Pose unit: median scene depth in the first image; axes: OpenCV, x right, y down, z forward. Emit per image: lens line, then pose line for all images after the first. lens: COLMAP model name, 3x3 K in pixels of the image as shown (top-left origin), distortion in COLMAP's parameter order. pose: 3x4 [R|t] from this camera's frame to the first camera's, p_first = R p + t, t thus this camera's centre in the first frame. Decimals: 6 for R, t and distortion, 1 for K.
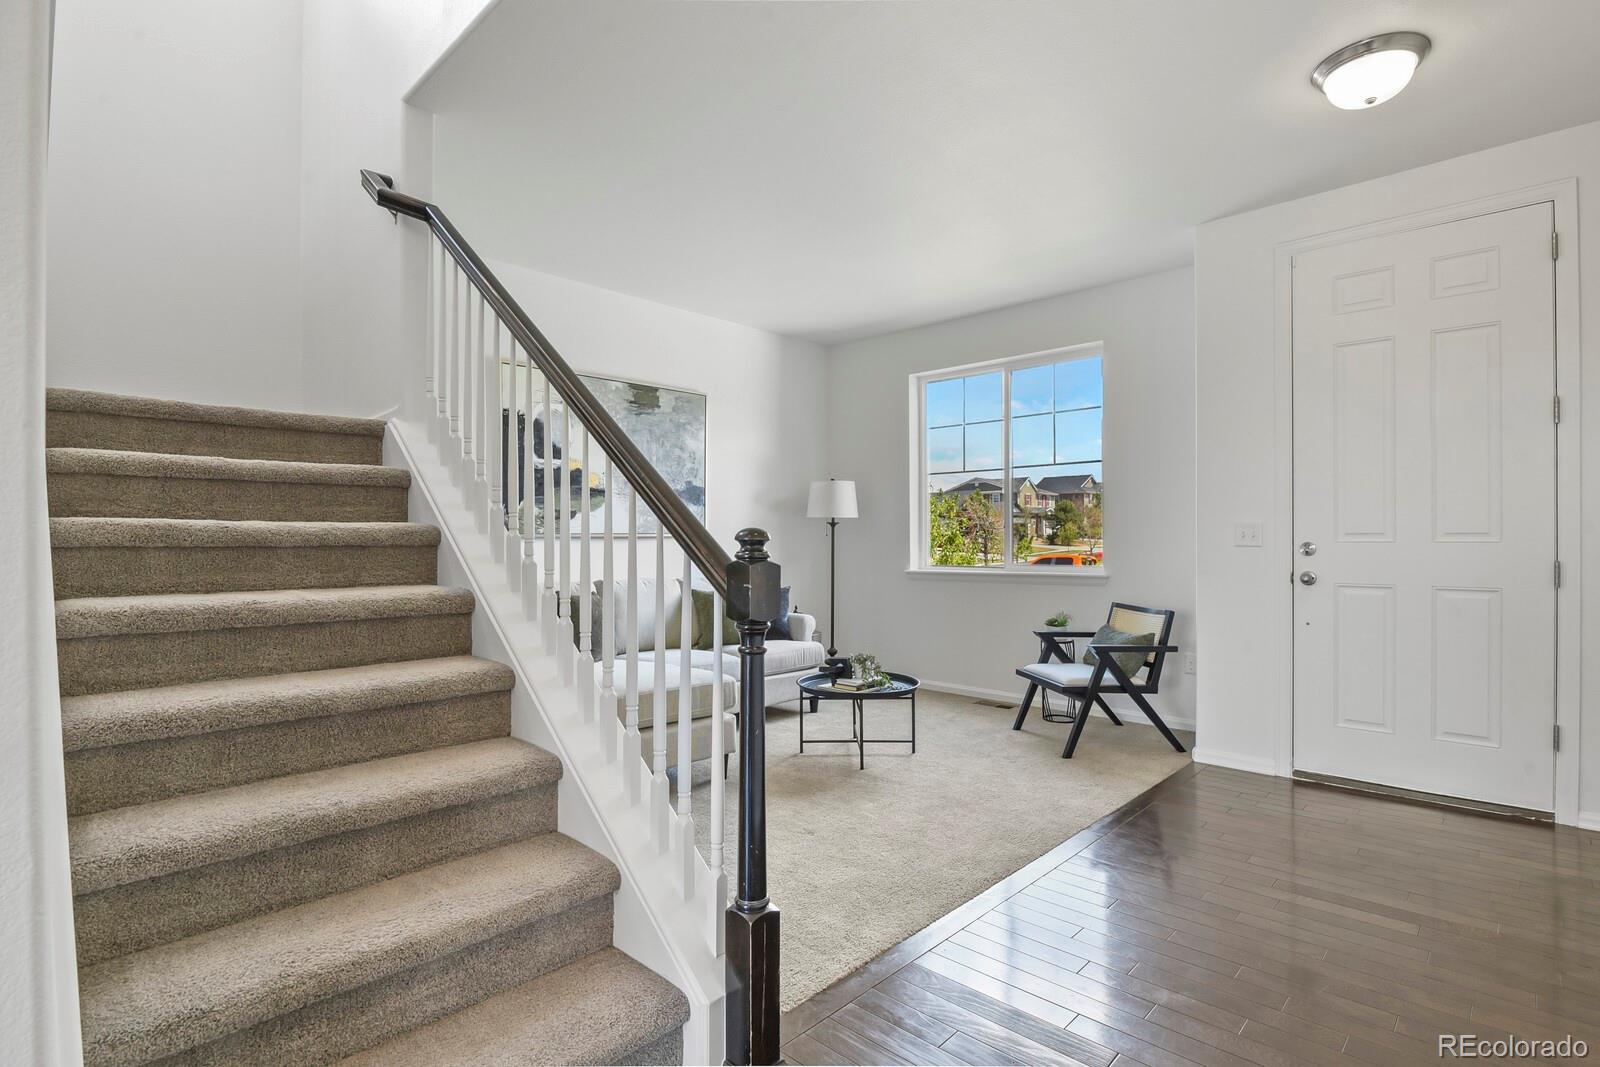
lens RADIAL K [[778.2, 0, 806.0], [0, 778.2, 539.9], [0, 0, 1]] dist [-0.008969, -0.005752]
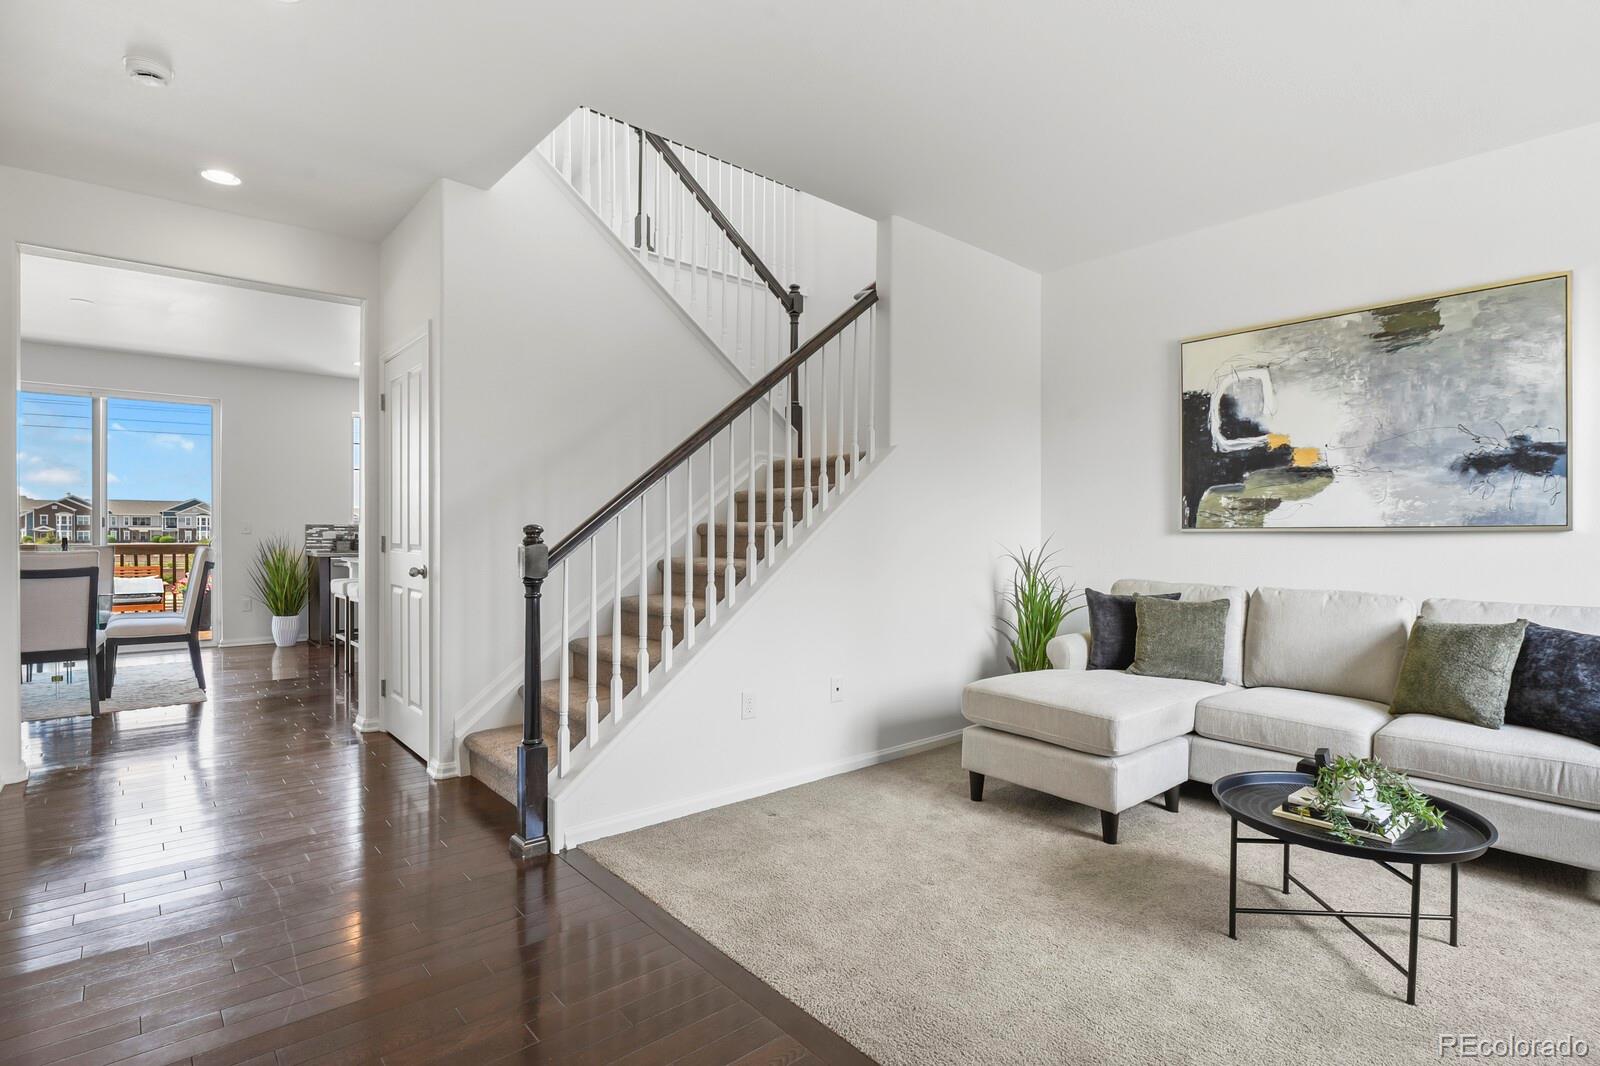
lens RADIAL K [[785.9, 0, 791.5], [0, 785.9, 535.9], [0, 0, 1]] dist [-0.009971, -0.001347]
pose [[-0.114300, 0.006324, -0.993426, 0.505005], [-0.006346, 0.999955, 0.007096, -0.001746], [0.993426, 0.007116, -0.114255, 0.547380]]
